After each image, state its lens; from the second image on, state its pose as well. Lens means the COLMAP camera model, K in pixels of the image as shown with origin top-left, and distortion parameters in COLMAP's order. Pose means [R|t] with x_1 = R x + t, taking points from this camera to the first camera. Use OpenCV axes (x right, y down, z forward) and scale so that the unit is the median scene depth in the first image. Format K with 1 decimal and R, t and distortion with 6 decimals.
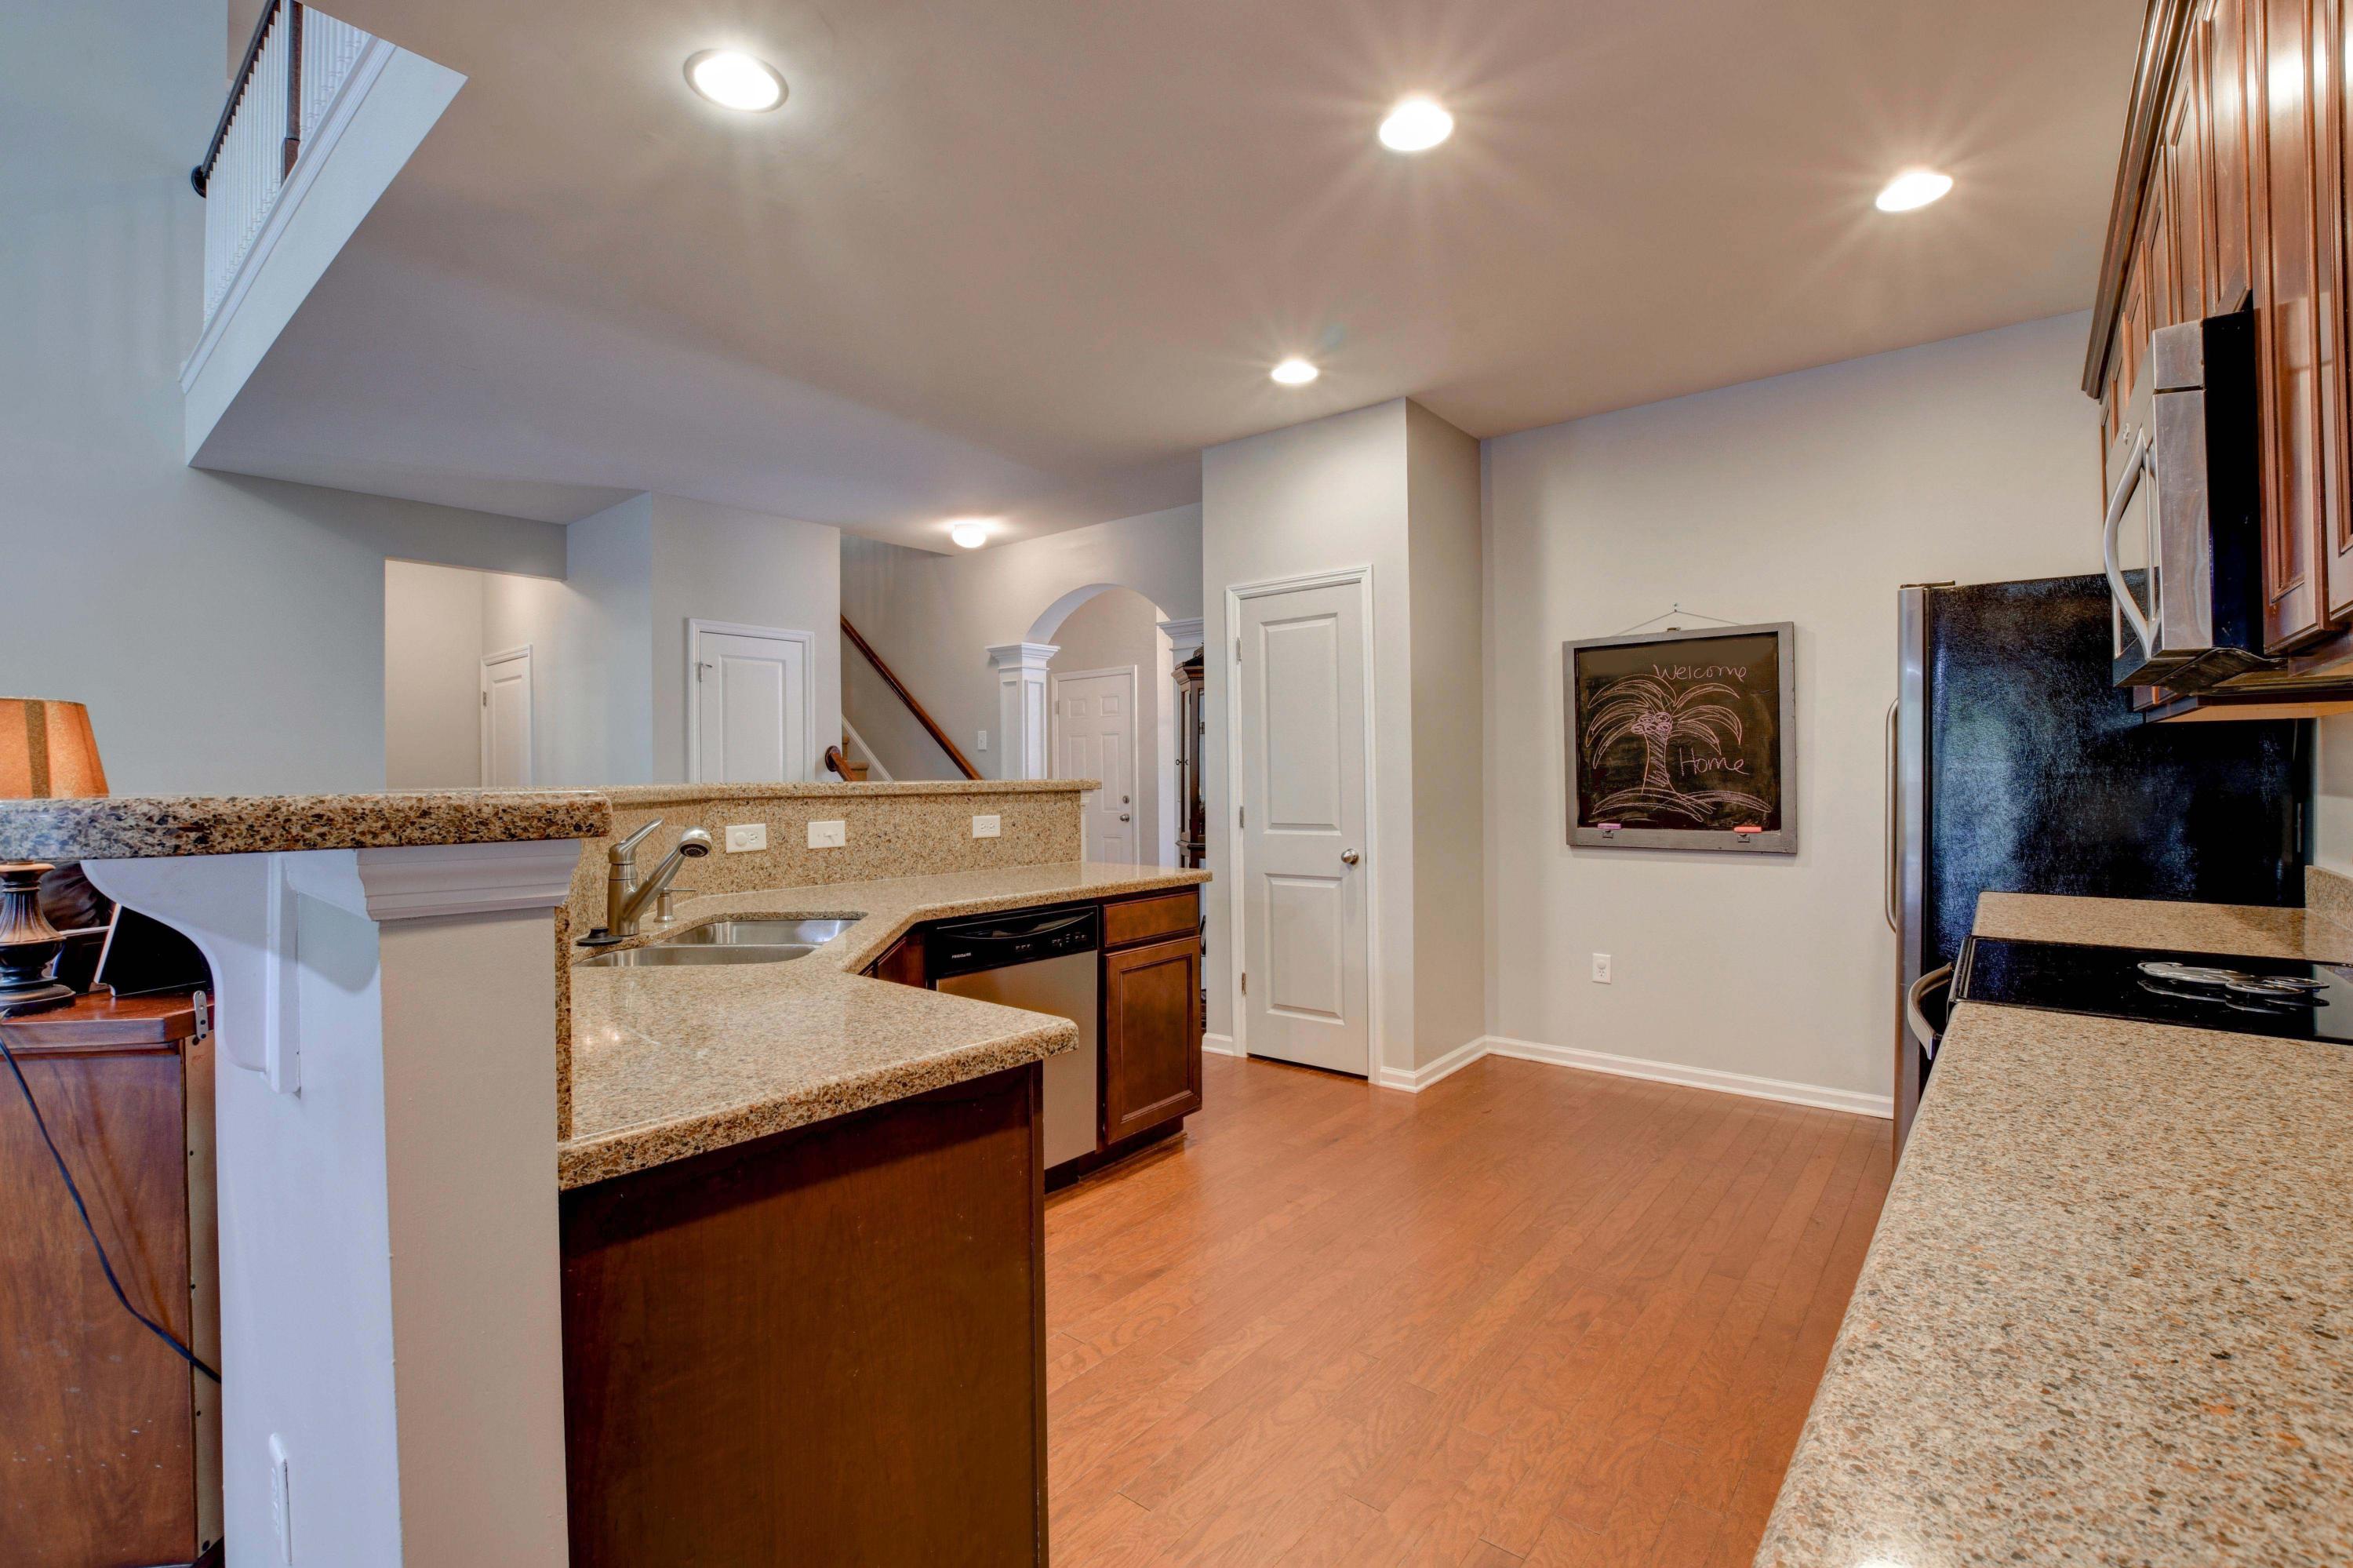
lens RADIAL K [[1040.7, 0, 1174.1], [0, 1040.7, 770.0], [0, 0, 1]] dist [-0.030934, 0.005934]
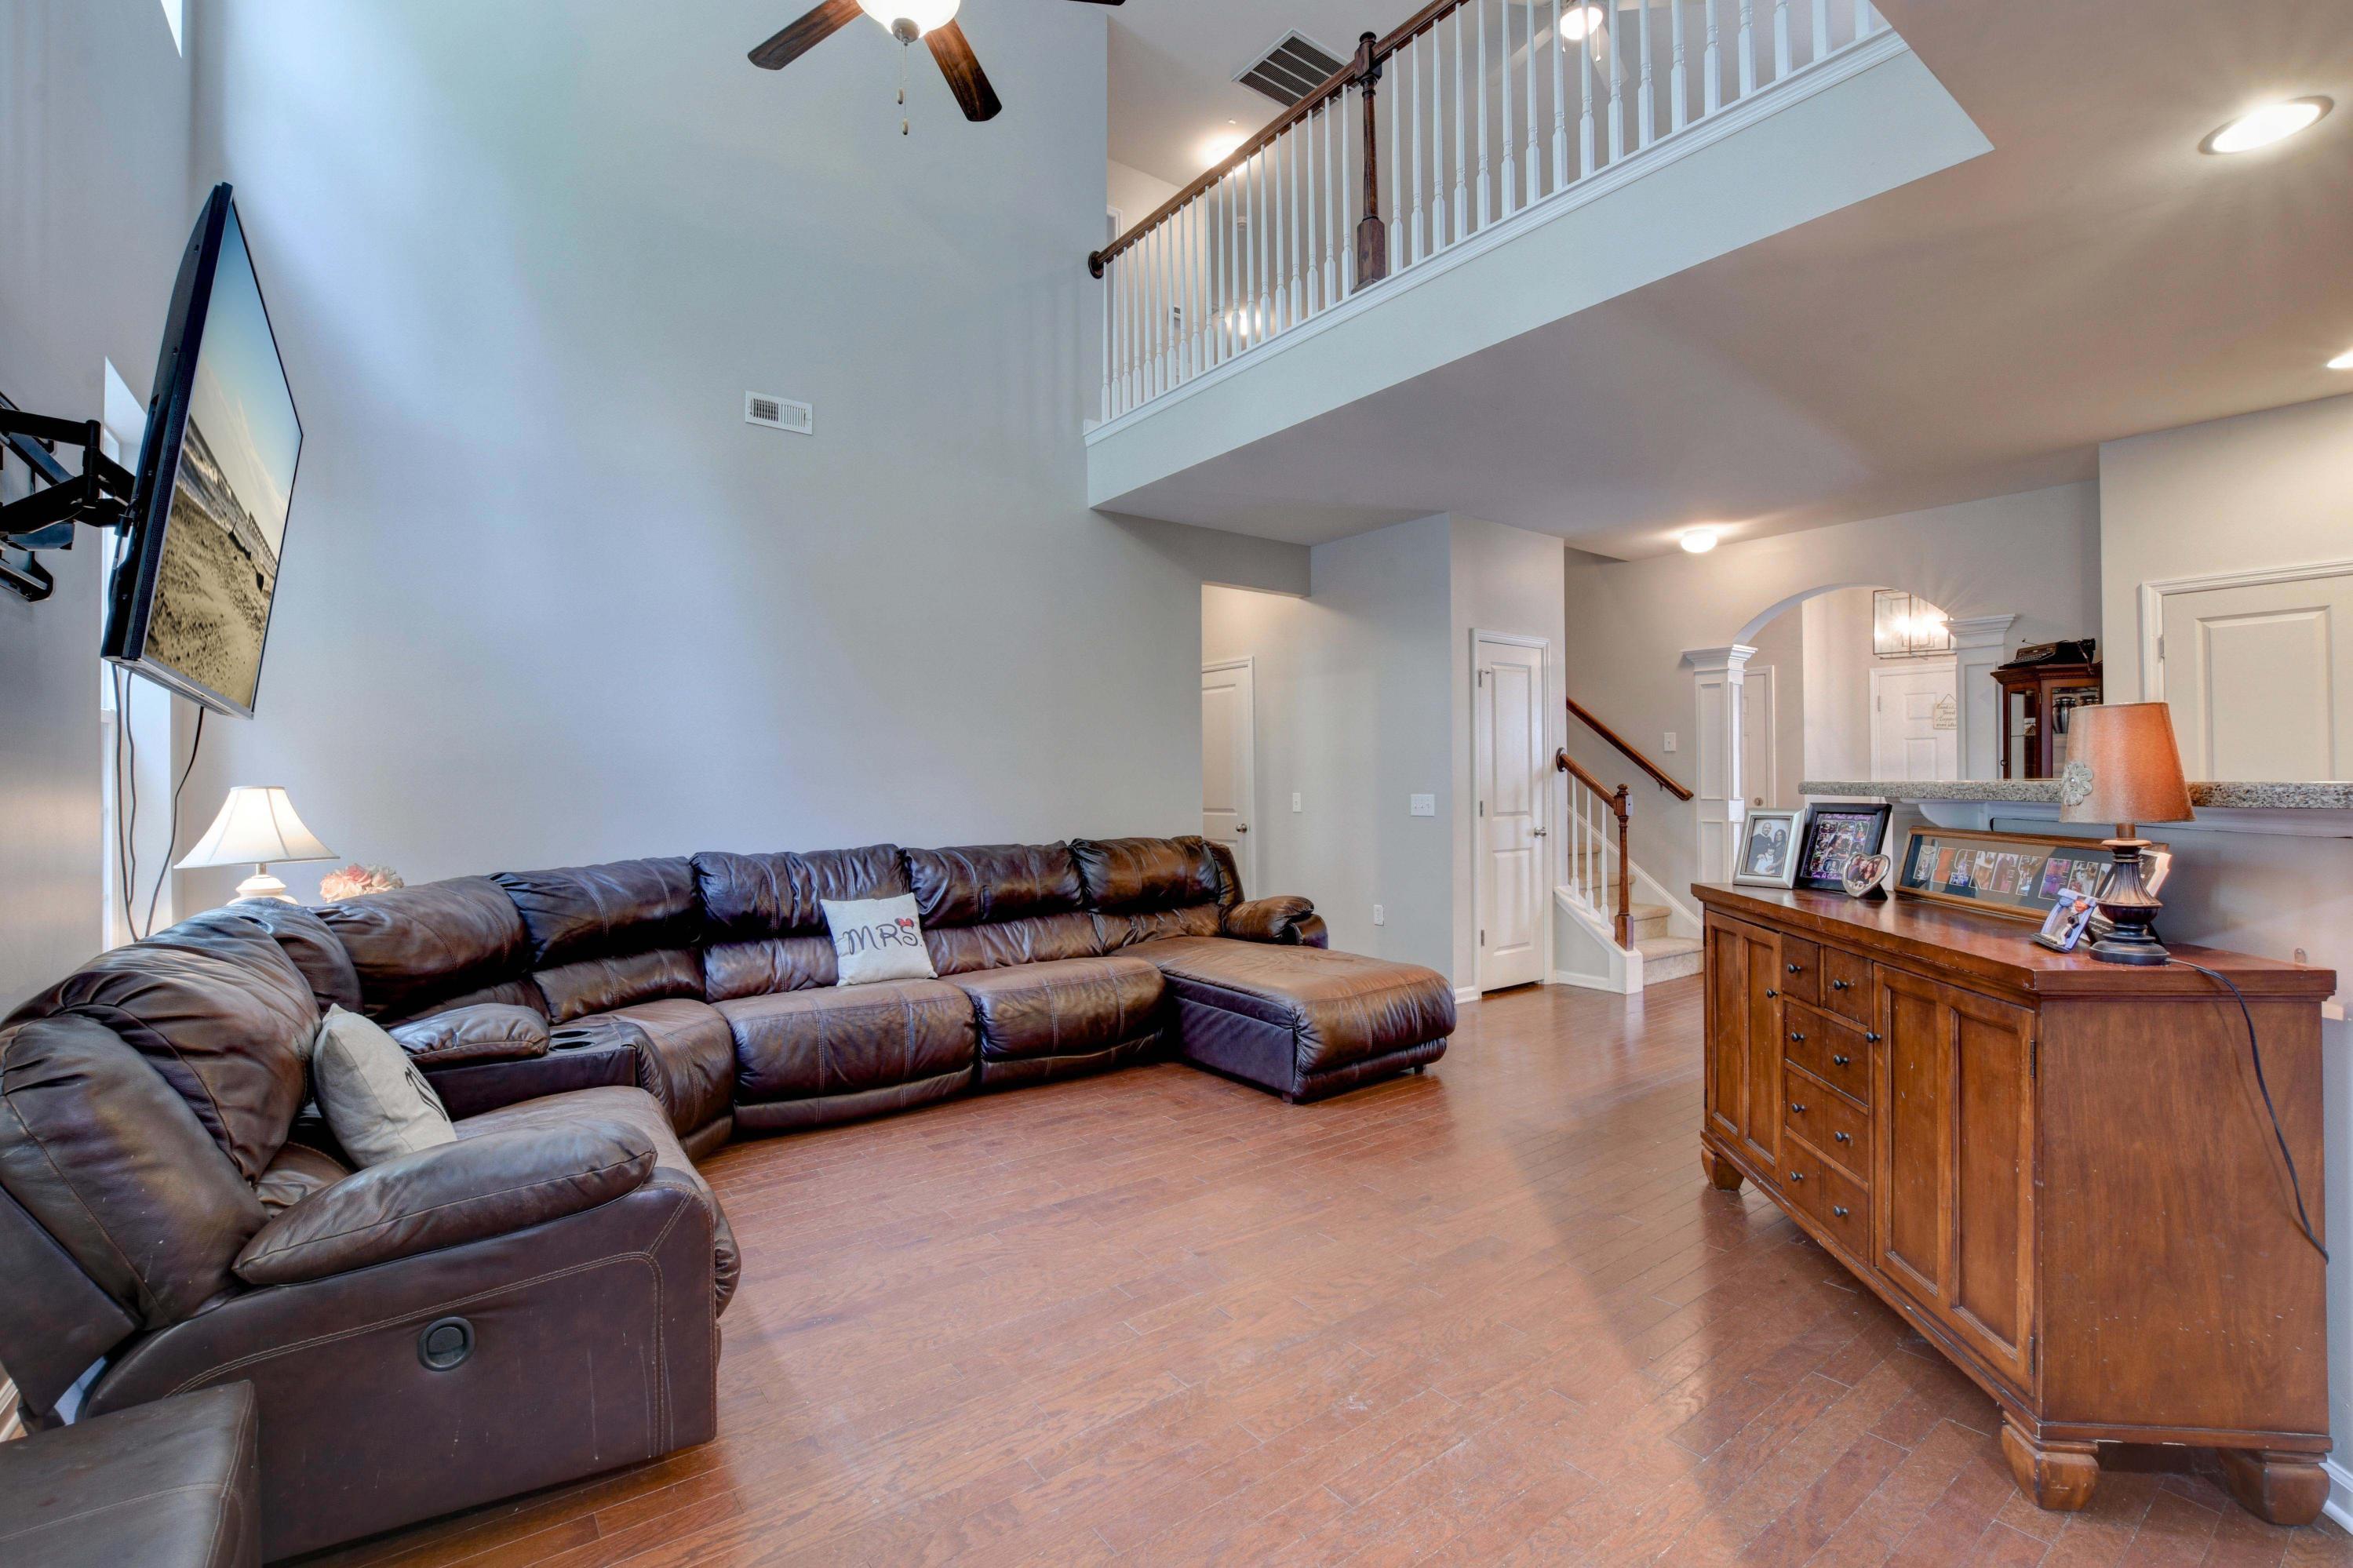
lens RADIAL K [[1040.5, 0, 1180.5], [0, 1040.5, 773.8], [0, 0, 1]] dist [-0.030934, 0.005934]
pose [[0.970576, 0.002377, -0.240784, -0.708369], [-0.002428, 0.999997, 0.000082, 0.006156], [0.240784, 0.000505, 0.970579, -0.165902]]
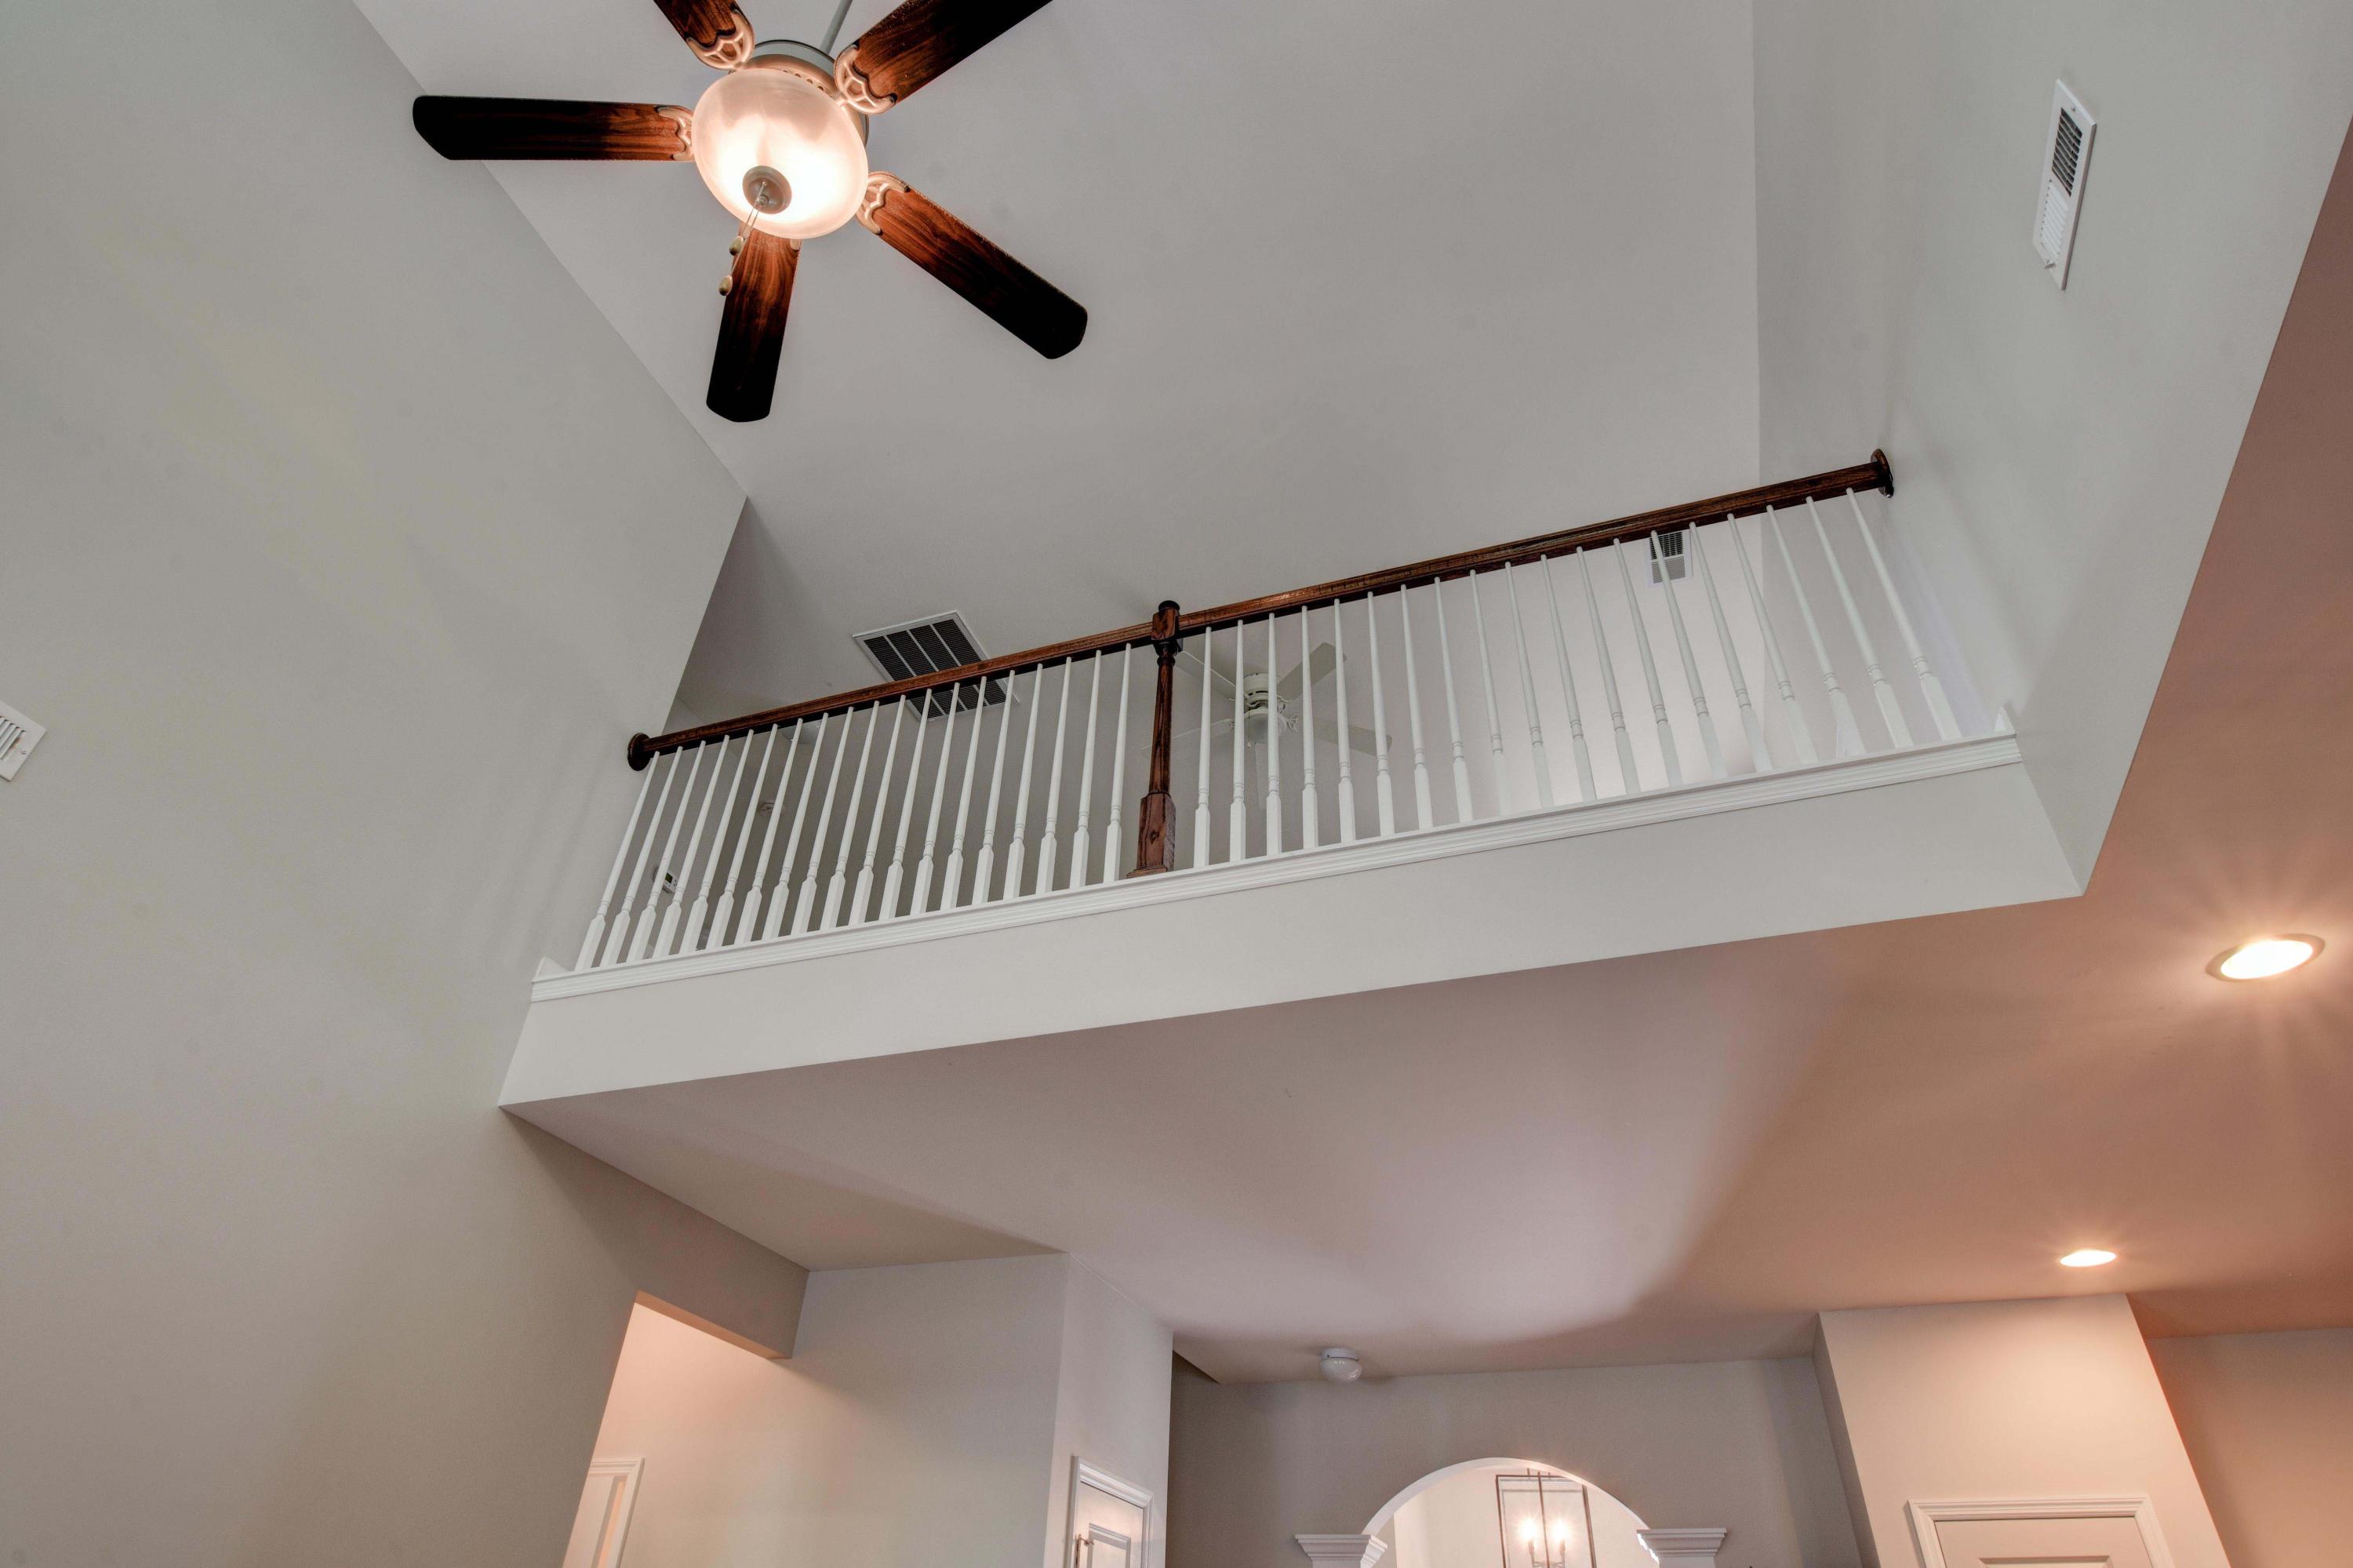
lens RADIAL K [[1285.5, 0, 1168.1], [0, 1285.5, 770.6], [0, 0, 1]] dist [-0.014929, -0.001774]
pose [[0.943554, 0.234520, 0.233892, -0.989249], [-0.048772, 0.796837, -0.602223, -0.012169], [-0.327607, 0.556822, 0.763297, 0.173049]]
